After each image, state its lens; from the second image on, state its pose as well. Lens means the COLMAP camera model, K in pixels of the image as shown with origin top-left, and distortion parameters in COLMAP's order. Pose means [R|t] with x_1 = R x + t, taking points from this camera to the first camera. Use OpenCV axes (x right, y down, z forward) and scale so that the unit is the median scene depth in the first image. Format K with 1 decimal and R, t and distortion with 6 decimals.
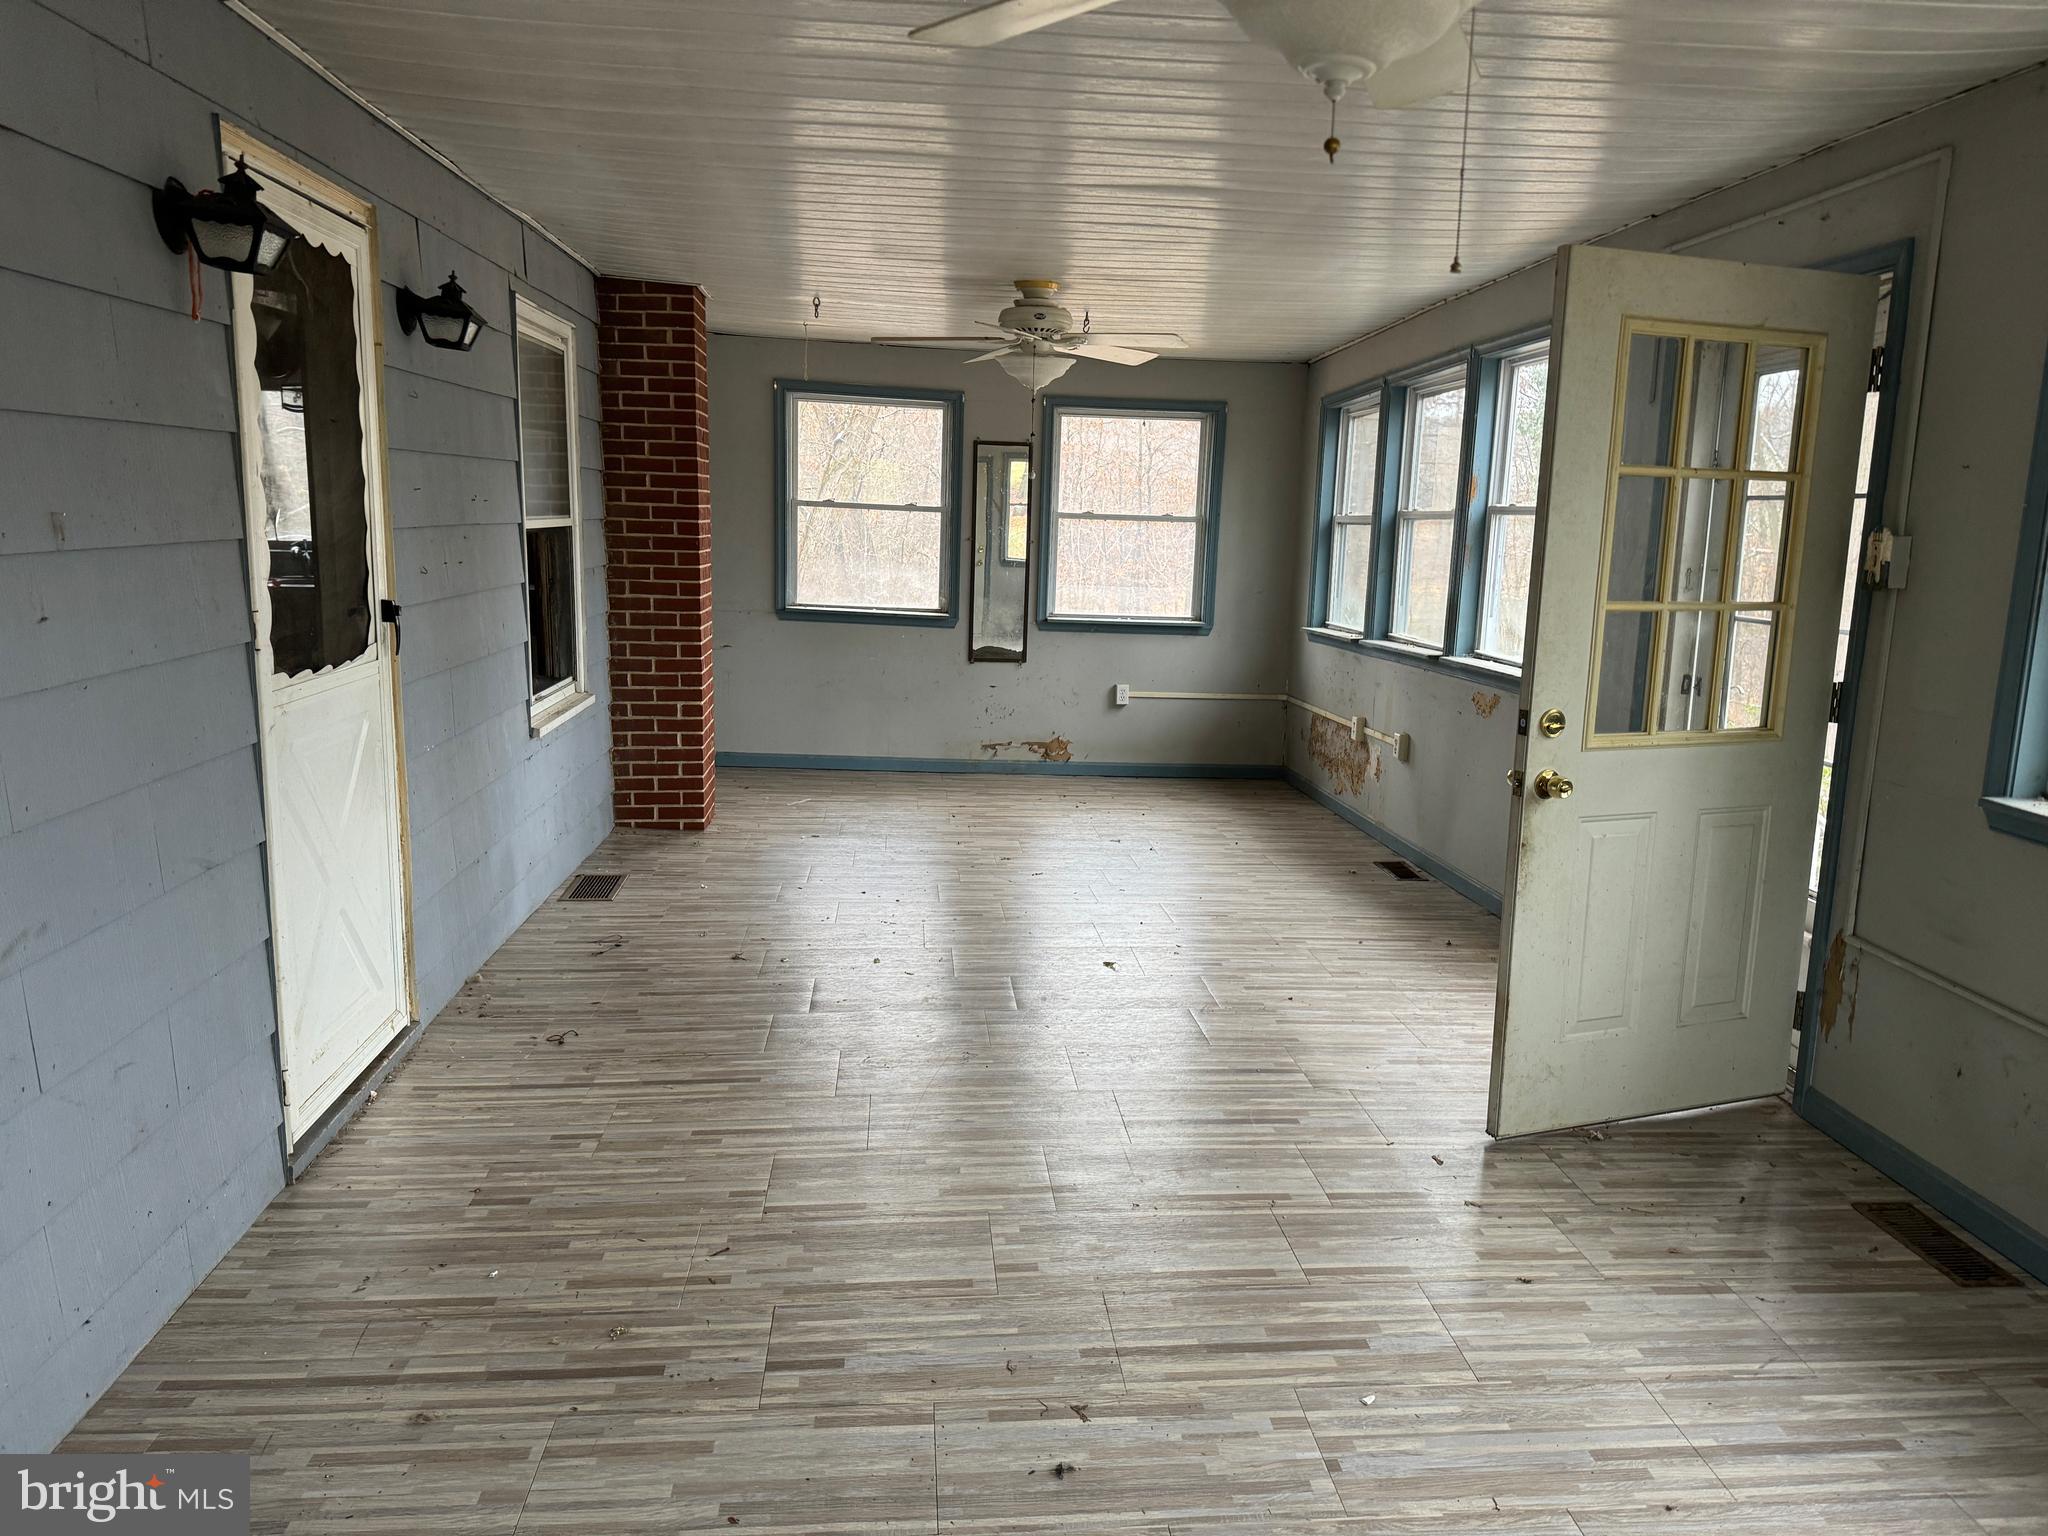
lens RADIAL K [[1447.0, 0, 1061.3], [0, 1447.0, 760.6], [0, 0, 1]] dist [0.069788, -0.103857]
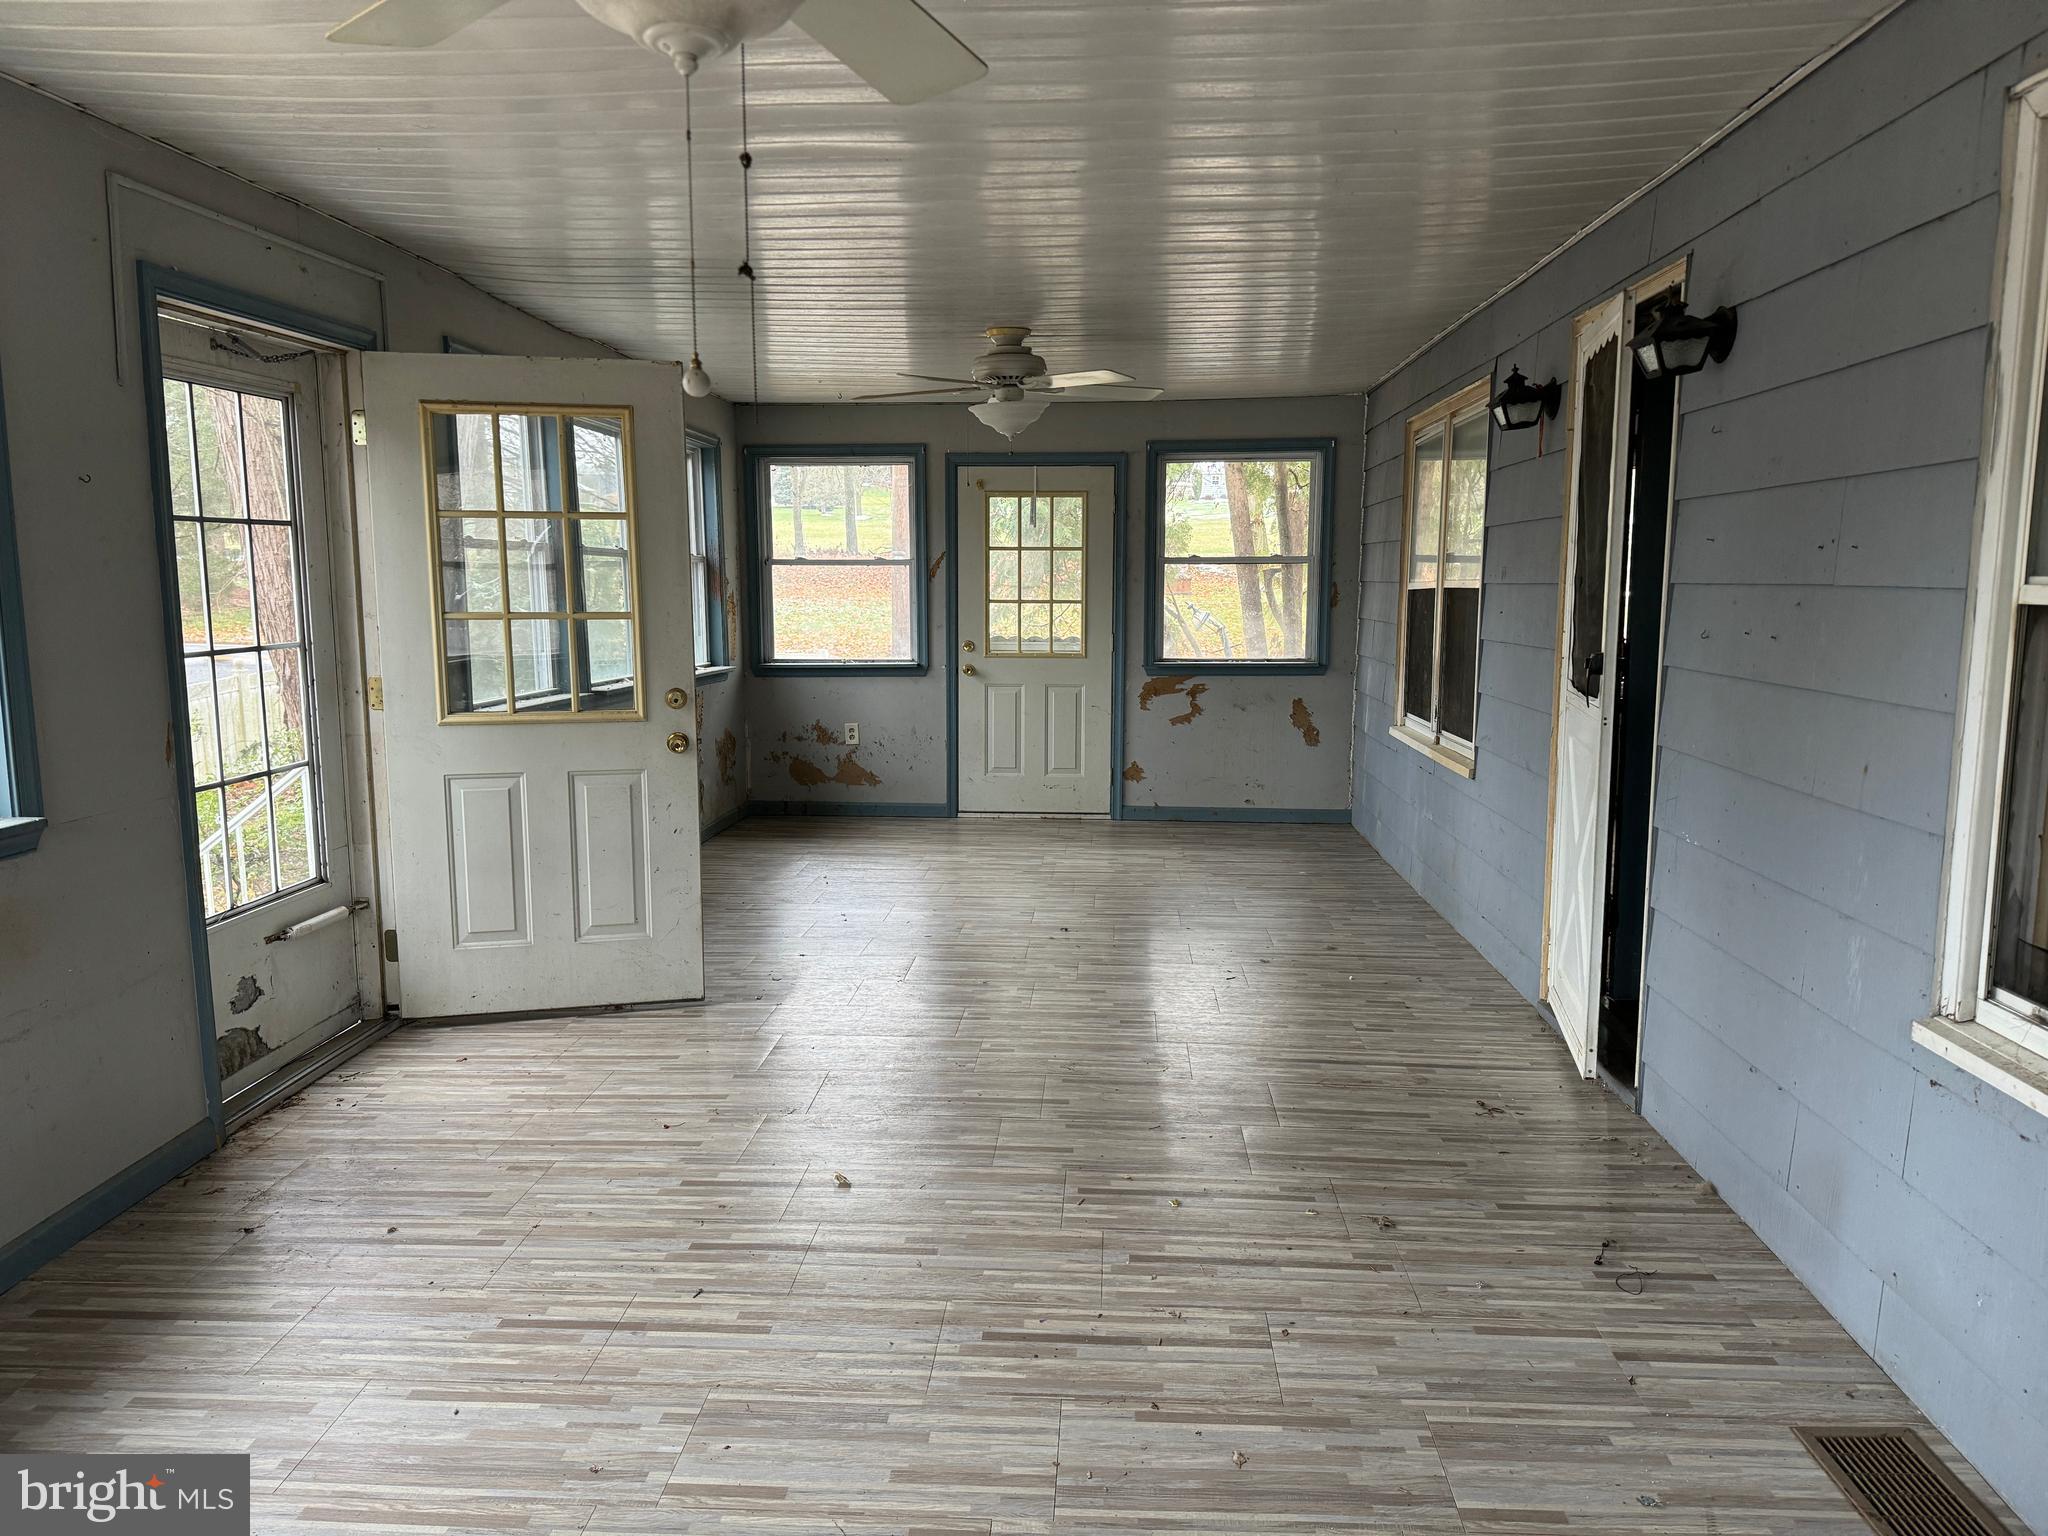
lens RADIAL K [[1428.8, 0, 1025.1], [0, 1428.8, 772.0], [0, 0, 1]] dist [0.073060, -0.096408]
pose [[-0.984873, -0.044879, 0.167364, -0.179112], [0.007926, 0.953197, 0.302247, -0.287178], [-0.173096, 0.299002, -0.938422, 1.744172]]
